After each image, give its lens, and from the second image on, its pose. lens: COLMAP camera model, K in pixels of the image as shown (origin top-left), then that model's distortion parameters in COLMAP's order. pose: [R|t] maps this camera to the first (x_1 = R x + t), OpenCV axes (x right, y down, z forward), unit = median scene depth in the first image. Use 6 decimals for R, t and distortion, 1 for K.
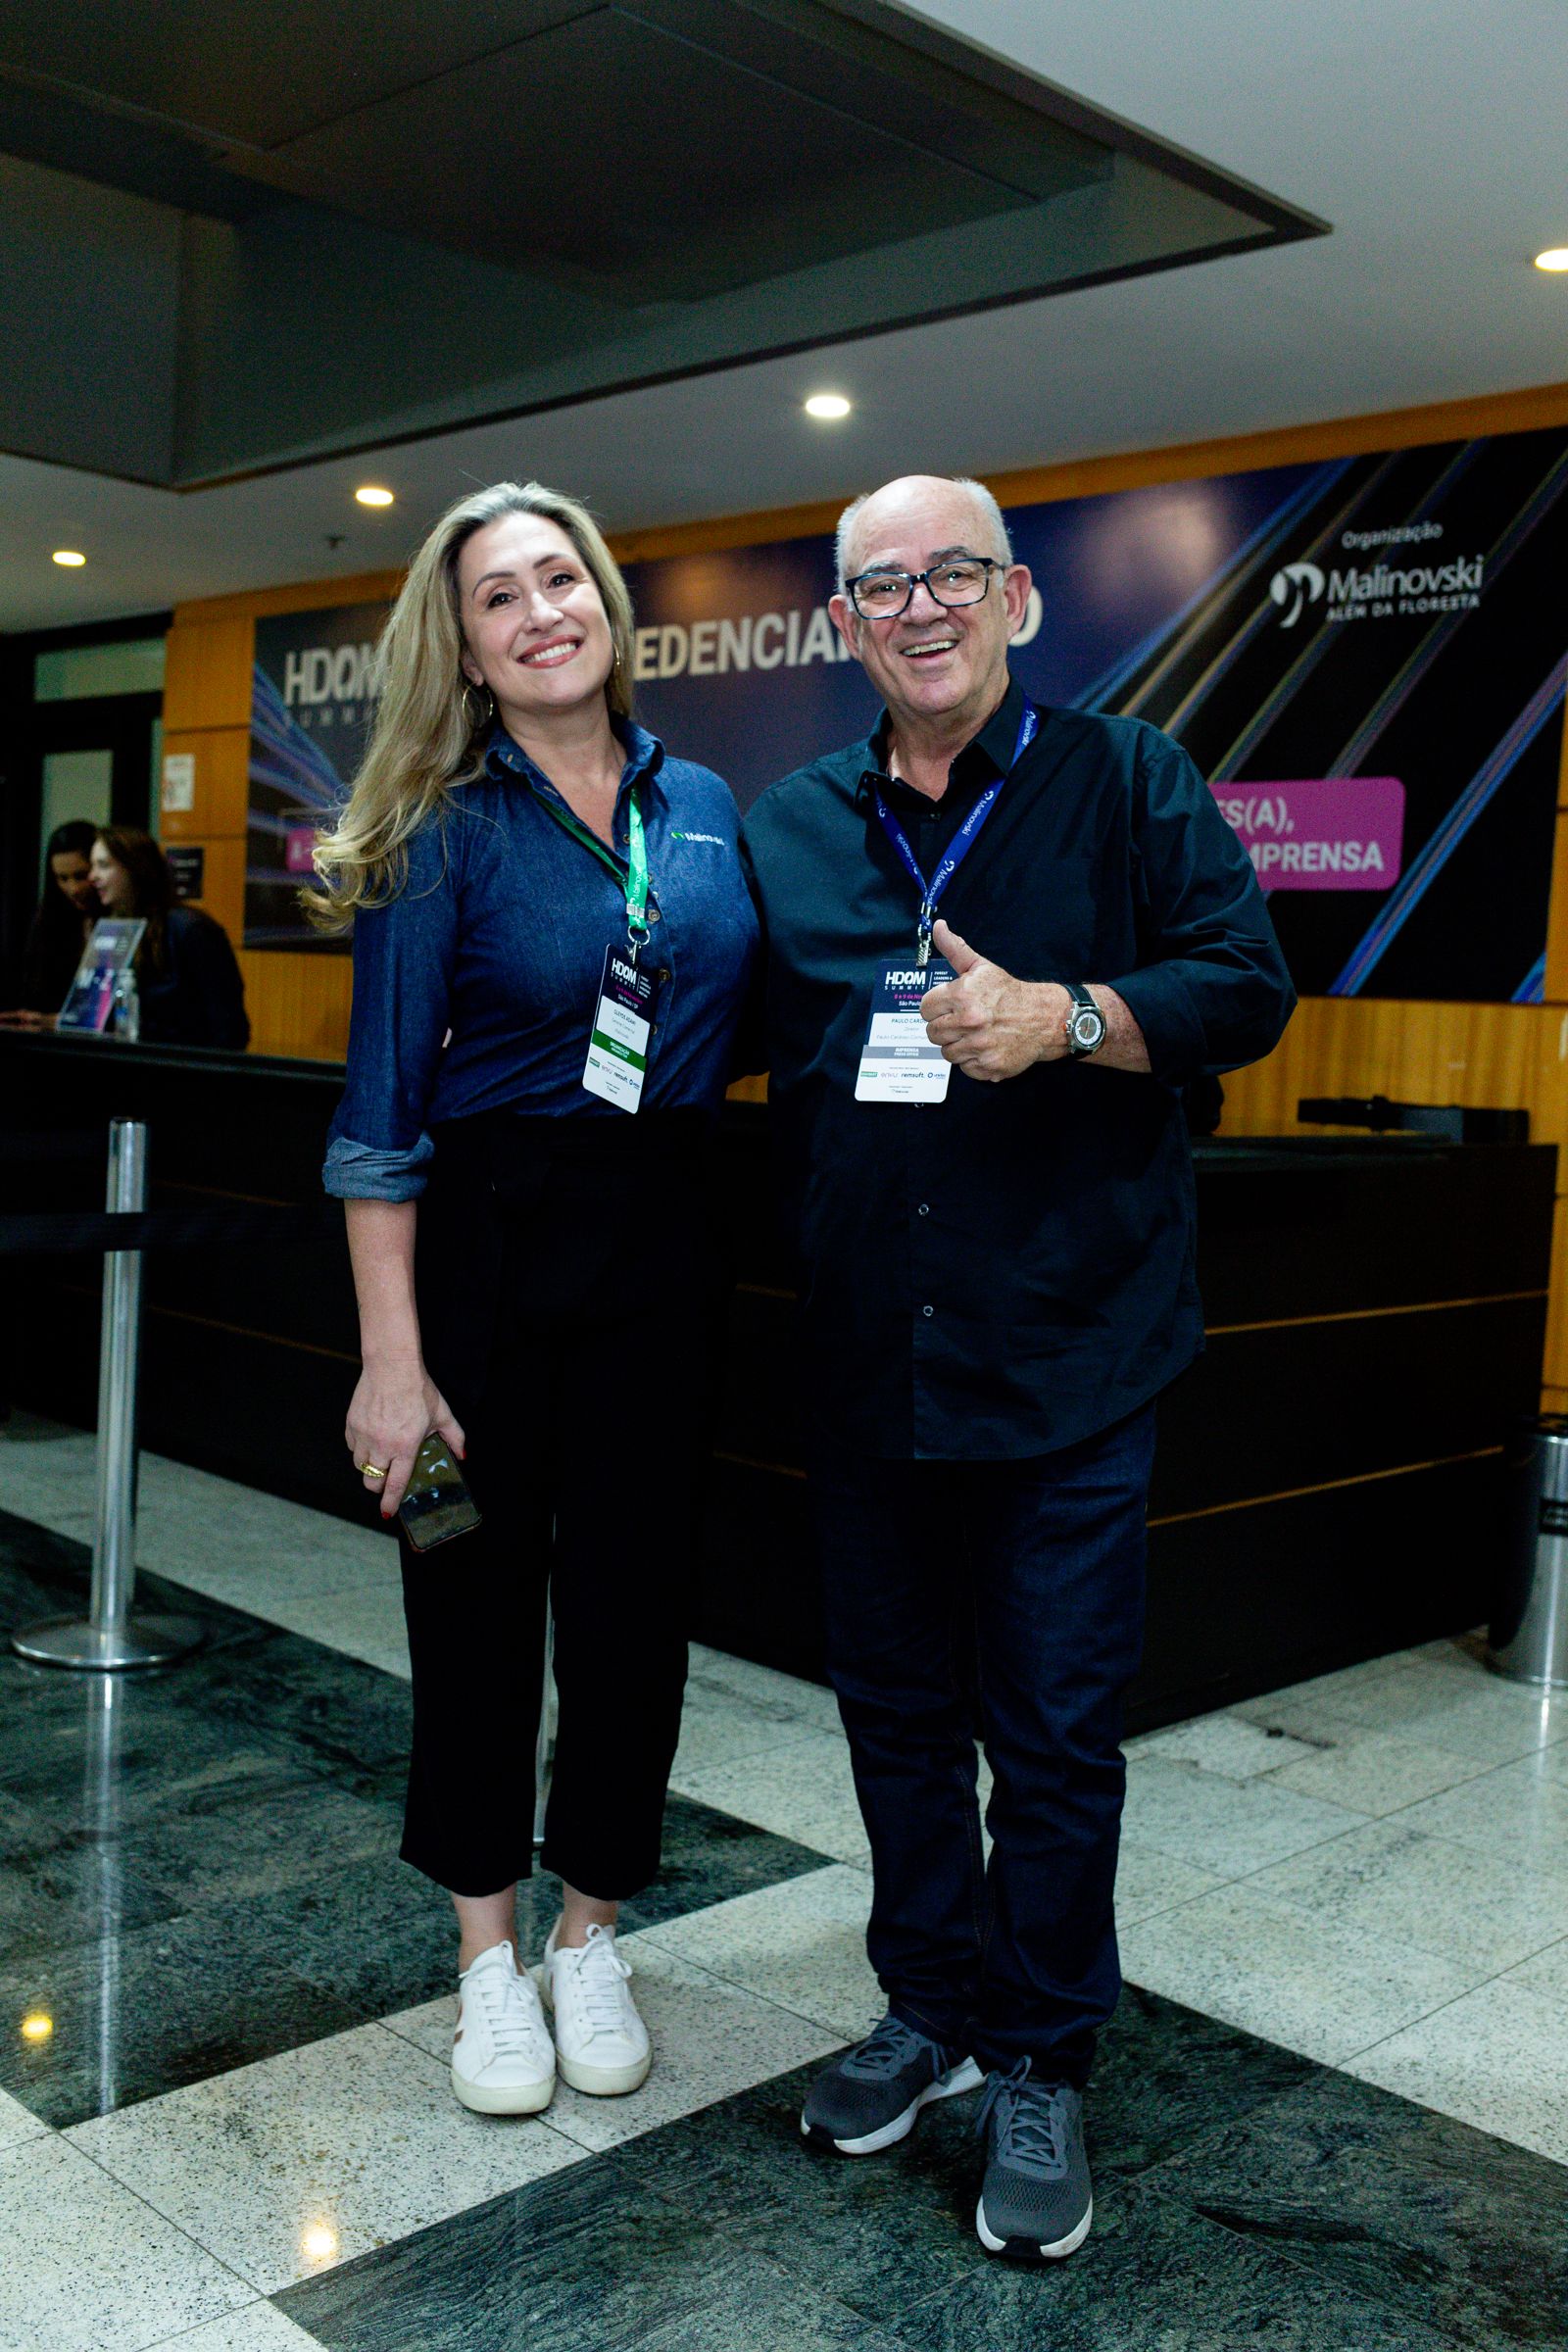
lens RADIAL K [[2329.8, 0, 739.3], [0, 2329.8, 1190.7], [0, 0, 1]] dist [0.001885, 0.001695]
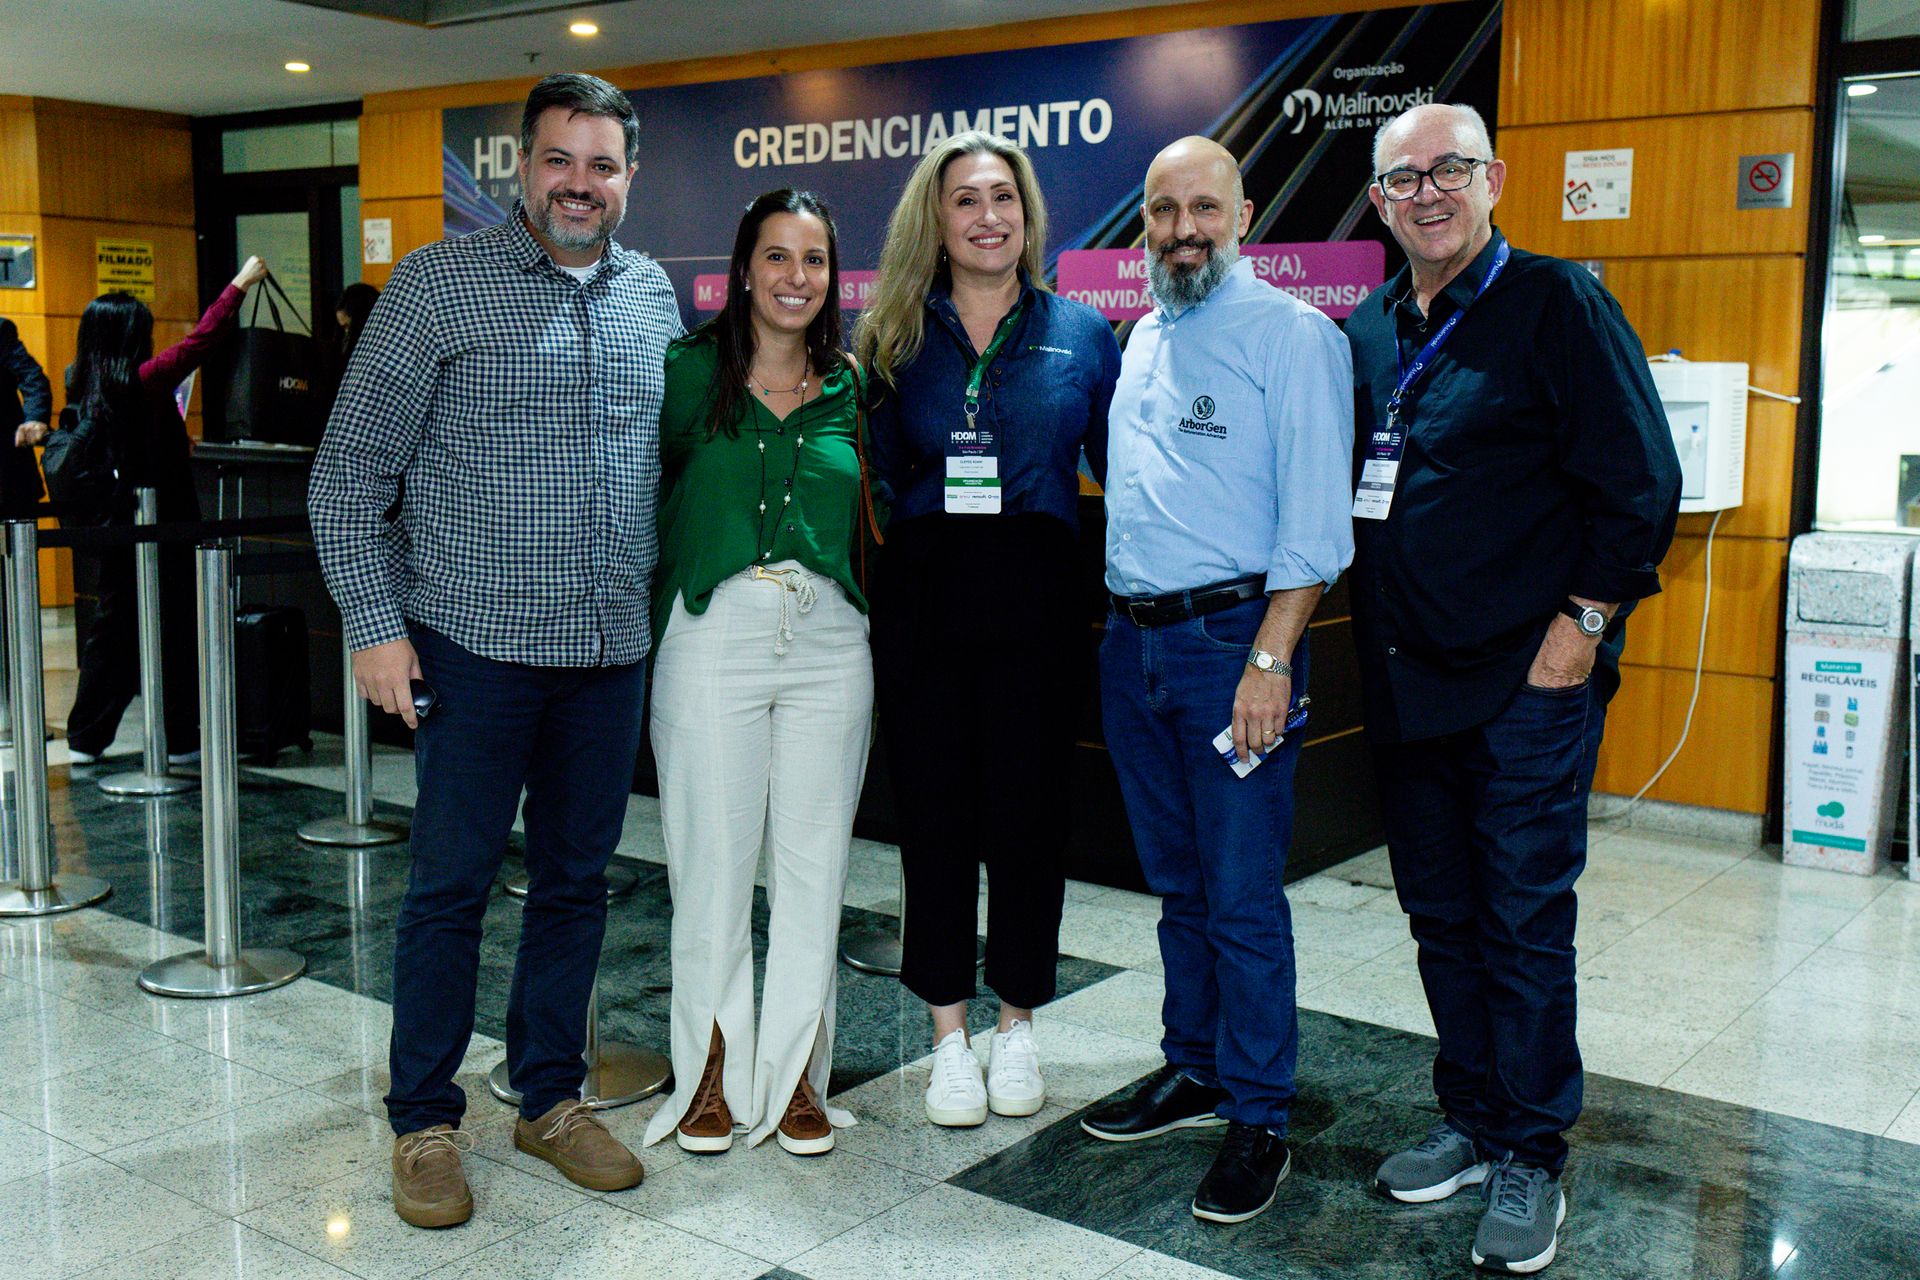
lens RADIAL K [[2054.5, 0, 960.0], [0, 2054.5, 640.0], [0, 0, 1]] dist [0.018306, 0.002667]
pose [[0.988570, -0.057995, 0.139159, -0.160792], [0.050716, 0.997181, 0.055295, -0.012707], [-0.141974, -0.047606, 0.988725, -0.230657]]
